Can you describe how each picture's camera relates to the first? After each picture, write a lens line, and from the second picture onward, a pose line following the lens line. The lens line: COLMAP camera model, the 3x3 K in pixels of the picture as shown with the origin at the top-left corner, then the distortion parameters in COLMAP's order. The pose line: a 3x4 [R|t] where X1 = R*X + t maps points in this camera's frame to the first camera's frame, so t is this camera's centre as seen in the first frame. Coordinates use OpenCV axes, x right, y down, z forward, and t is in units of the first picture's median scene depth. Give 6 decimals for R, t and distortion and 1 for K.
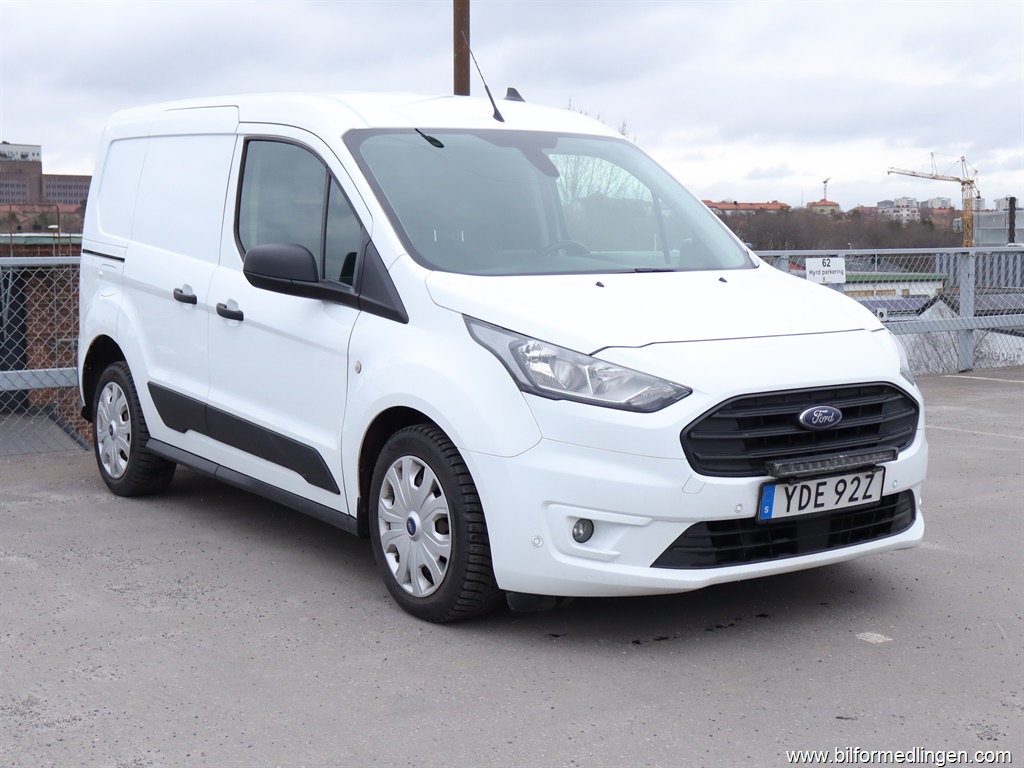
lens RADIAL K [[1532.2, 0, 511.1], [0, 1532.2, 386.8], [0, 0, 1]] dist [0.058354, 0.000000]
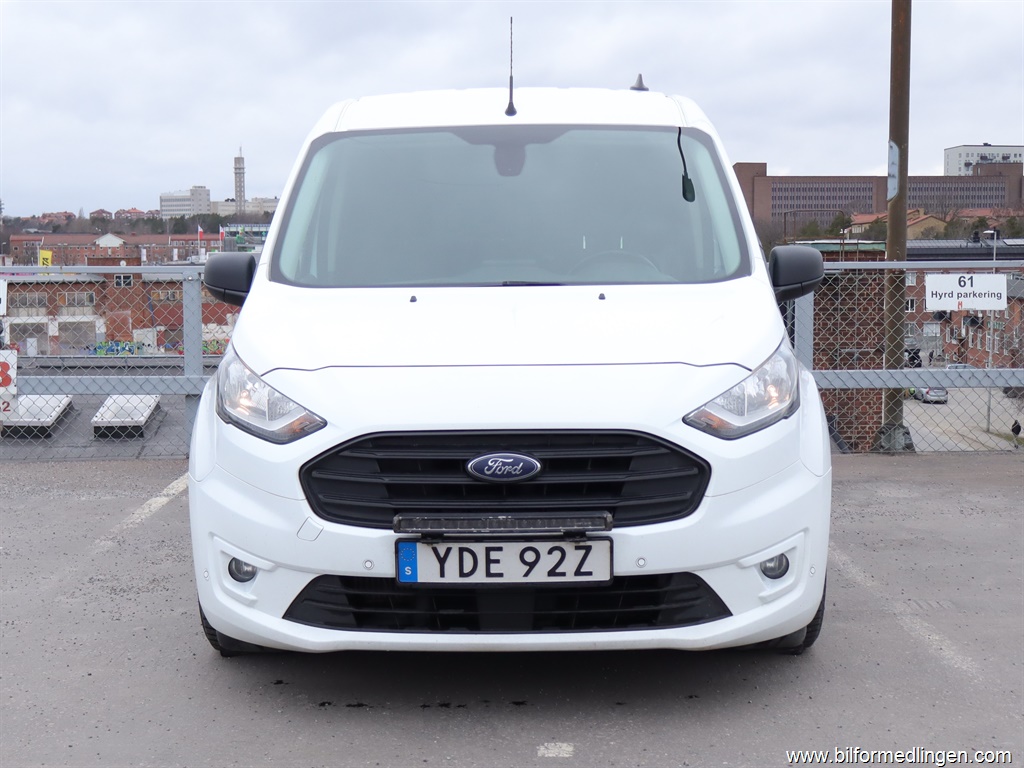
lens RADIAL K [[1532.2, 0, 456.6], [0, 1532.2, 416.6], [0, 0, 1]] dist [0.058354, 0.000000]
pose [[0.790524, 0.064419, -0.609034, 0.678970], [-0.054835, 0.997904, 0.034375, -0.033637], [0.609972, 0.006222, 0.792399, 0.345395]]
